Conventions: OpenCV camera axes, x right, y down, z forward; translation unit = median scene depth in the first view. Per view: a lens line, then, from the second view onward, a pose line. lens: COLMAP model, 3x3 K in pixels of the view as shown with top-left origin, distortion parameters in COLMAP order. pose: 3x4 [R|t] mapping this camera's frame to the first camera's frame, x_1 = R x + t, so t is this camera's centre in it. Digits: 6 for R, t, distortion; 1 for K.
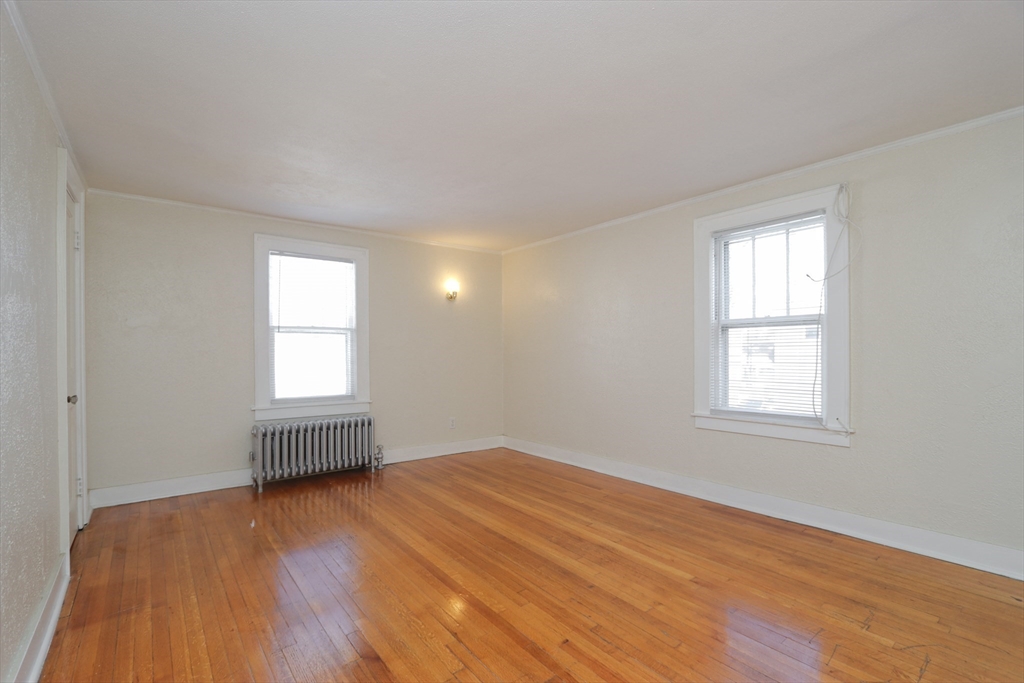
lens RADIAL K [[468.2, 0, 511.1], [0, 468.2, 355.7], [0, 0, 1]] dist [-0.013041, 0.000847]
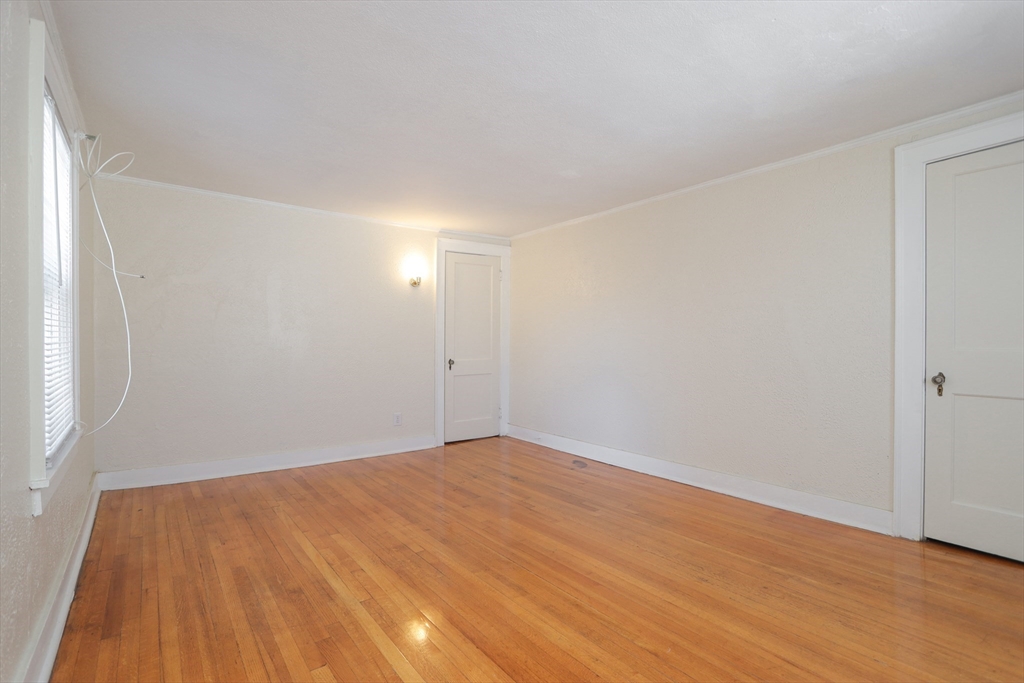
lens RADIAL K [[478.4, 0, 510.1], [0, 478.4, 338.6], [0, 0, 1]] dist [-0.017605, 0.000518]
pose [[-0.999953, 0.005558, 0.007996, -0.043391], [0.005647, 0.999921, 0.011234, -0.008484], [-0.007933, 0.011279, -0.999905, 1.845827]]
